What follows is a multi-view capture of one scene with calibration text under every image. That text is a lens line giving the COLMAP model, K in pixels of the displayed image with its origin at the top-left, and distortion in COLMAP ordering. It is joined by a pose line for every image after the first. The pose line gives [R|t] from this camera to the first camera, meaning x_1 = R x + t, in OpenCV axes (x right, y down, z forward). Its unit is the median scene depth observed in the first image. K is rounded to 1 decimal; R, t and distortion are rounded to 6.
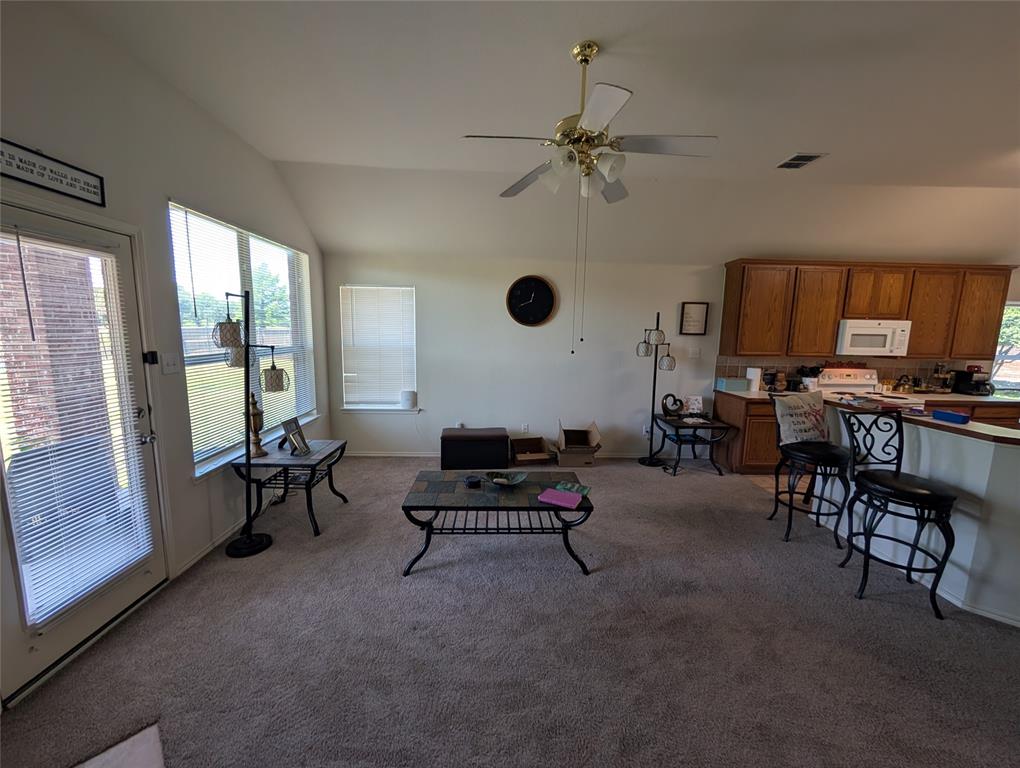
lens RADIAL K [[384.2, 0, 507.8], [0, 384.2, 379.5], [0, 0, 1]] dist [-0.001129, -0.000053]
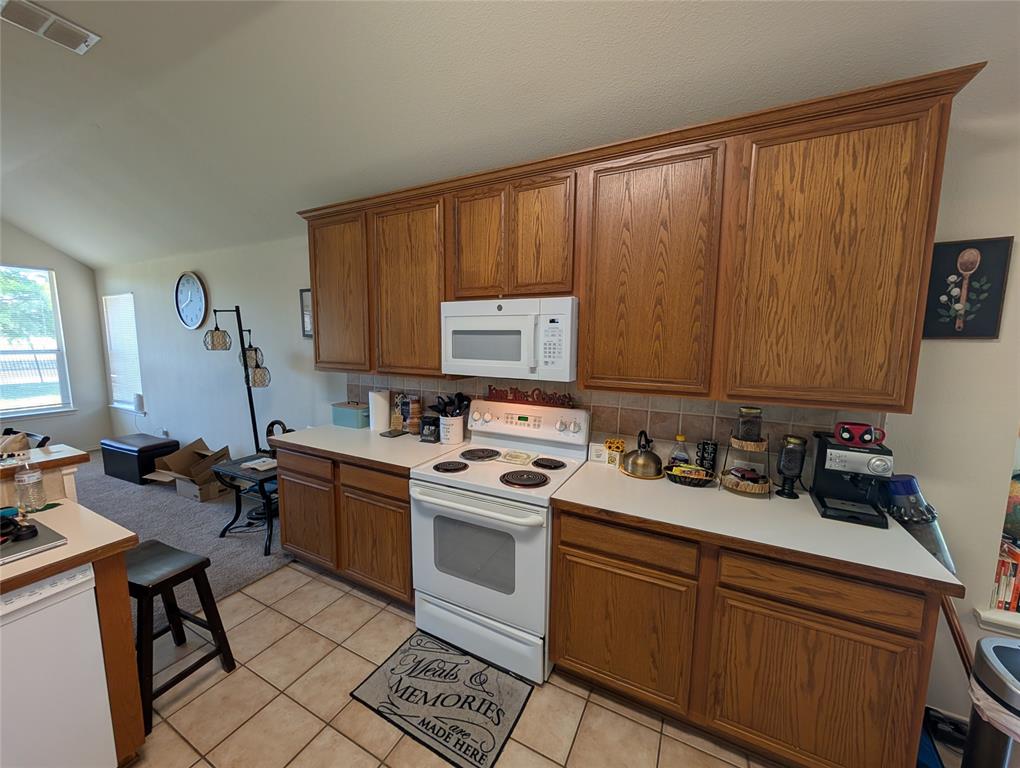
lens RADIAL K [[388.2, 0, 508.0], [0, 388.2, 383.9], [0, 0, 1]] dist [-0.000264, 0.000169]
pose [[0.871974, 0.051126, -0.486876, 1.161660], [-0.063955, 0.997905, -0.009752, -0.050249], [0.485357, 0.039641, 0.873417, 0.595301]]
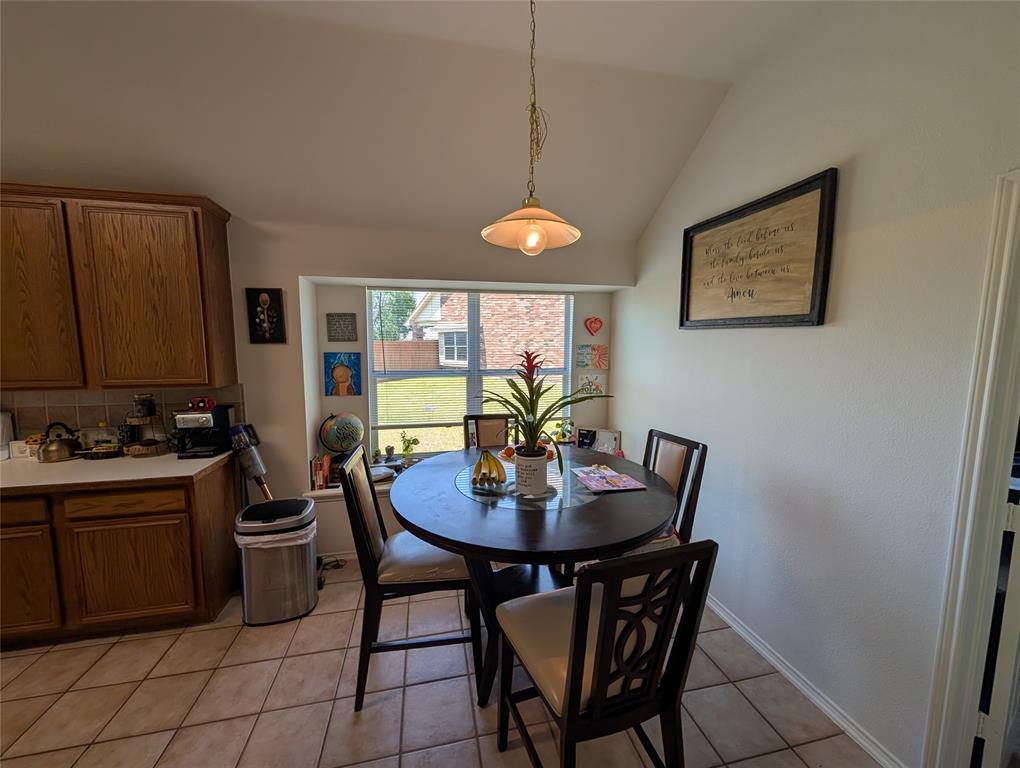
lens RADIAL K [[385.9, 0, 510.0], [0, 385.9, 384.0], [0, 0, 1]] dist [-0.002381, 0.000306]
pose [[0.981273, -0.035981, 0.189233, 1.581435], [0.041649, 0.998793, -0.026056, -0.024856], [-0.188067, 0.033450, 0.981587, 0.431676]]
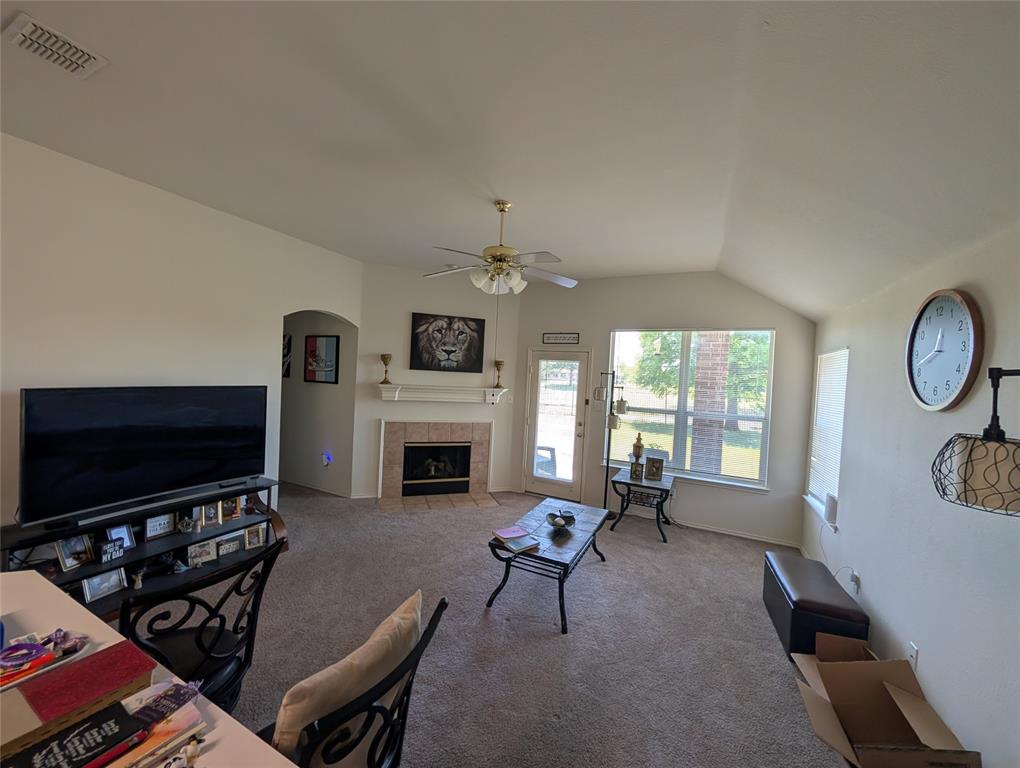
lens RADIAL K [[385.9, 0, 510.0], [0, 385.9, 384.0], [0, 0, 1]] dist [-0.002381, 0.000306]
pose [[-0.472416, -0.019990, -0.881149, 0.662927], [-0.178954, 0.981094, 0.073687, -0.116074], [0.863017, 0.192496, -0.467062, 0.815101]]
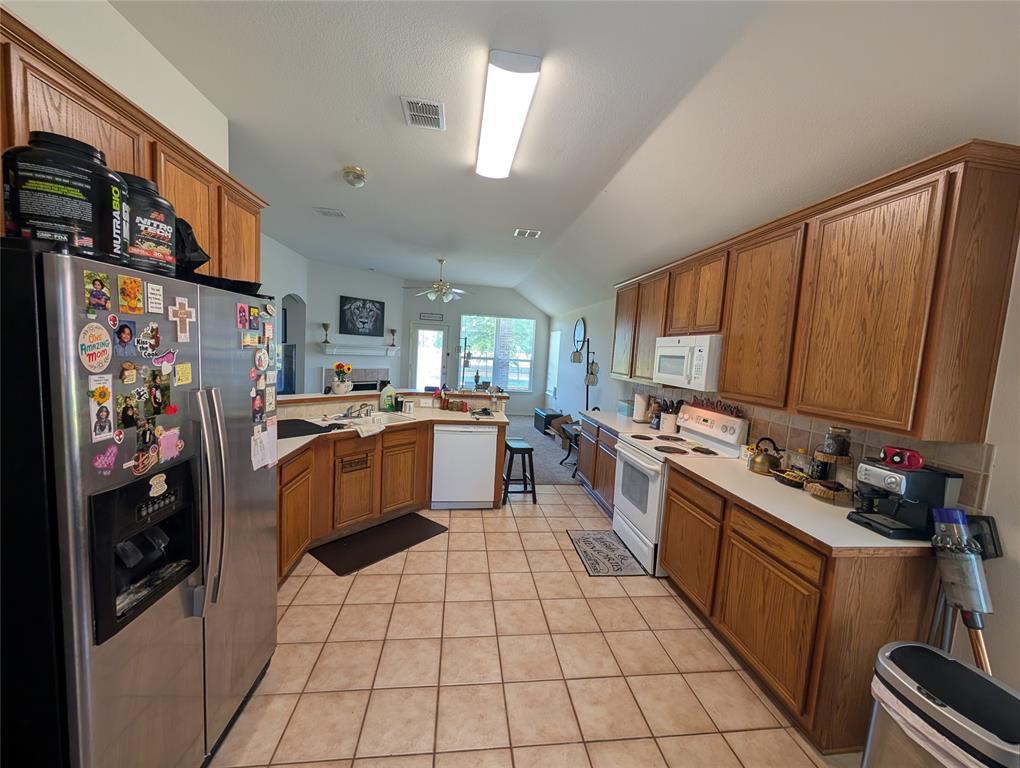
lens RADIAL K [[385.9, 0, 510.0], [0, 385.9, 384.0], [0, 0, 1]] dist [-0.002381, 0.000306]
pose [[0.094937, 0.076456, -0.992543, 1.587504], [-0.193409, 0.979464, 0.056949, -0.047271], [0.976514, 0.186560, 0.107775, 0.618402]]
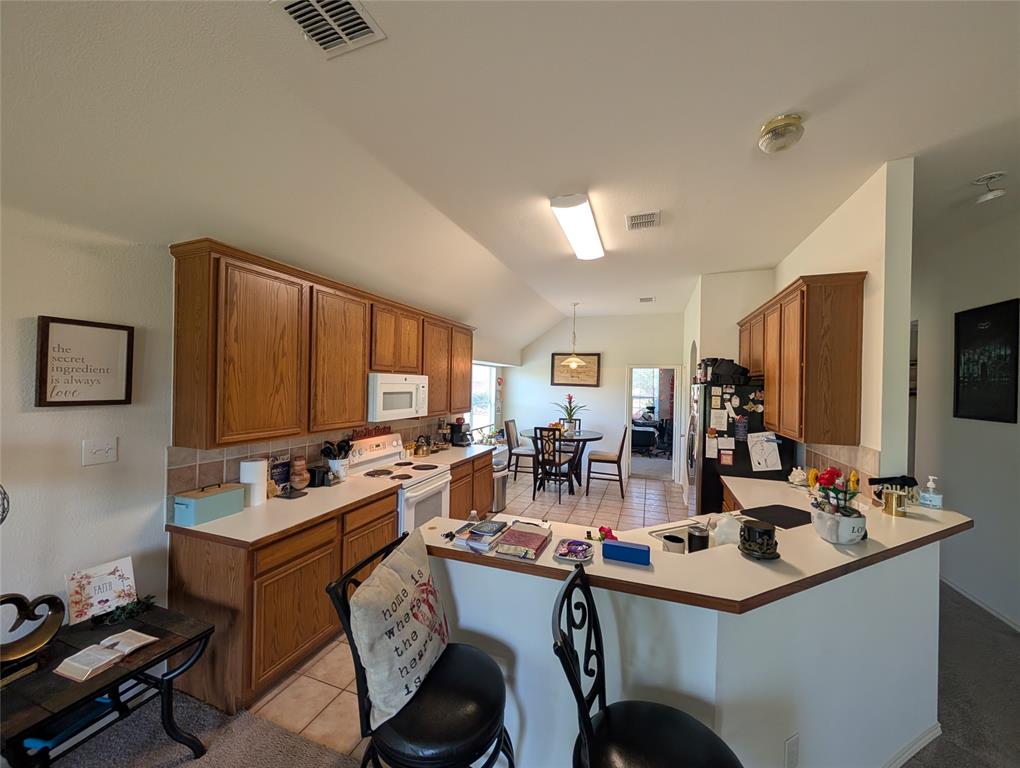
lens RADIAL K [[385.9, 0, 510.0], [0, 385.9, 384.0], [0, 0, 1]] dist [-0.002381, 0.000306]
pose [[0.371264, -0.009895, 0.928474, 0.293915], [0.113184, 0.992969, -0.034676, -0.079407], [-0.921603, 0.117963, 0.369774, 0.487975]]
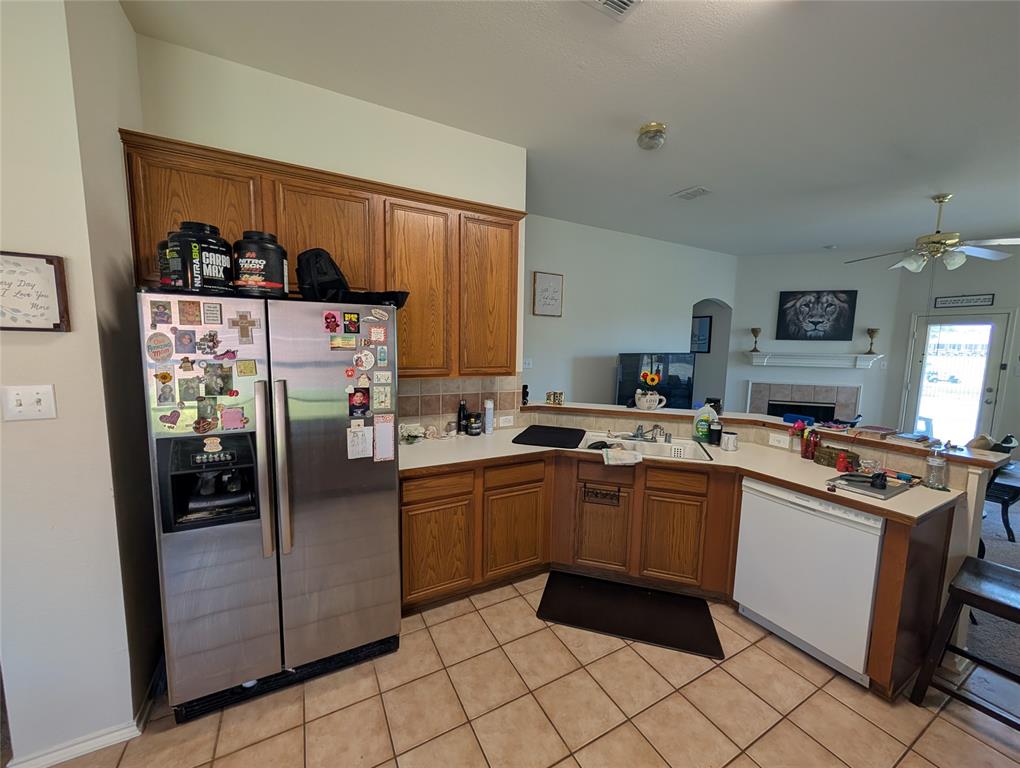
lens RADIAL K [[388.2, 0, 508.0], [0, 388.2, 383.9], [0, 0, 1]] dist [-0.000264, 0.000169]
pose [[-0.893726, 0.013756, -0.448403, 1.265256], [-0.094934, 0.971094, 0.219007, -0.080614], [0.438454, 0.238301, -0.866586, 0.833097]]
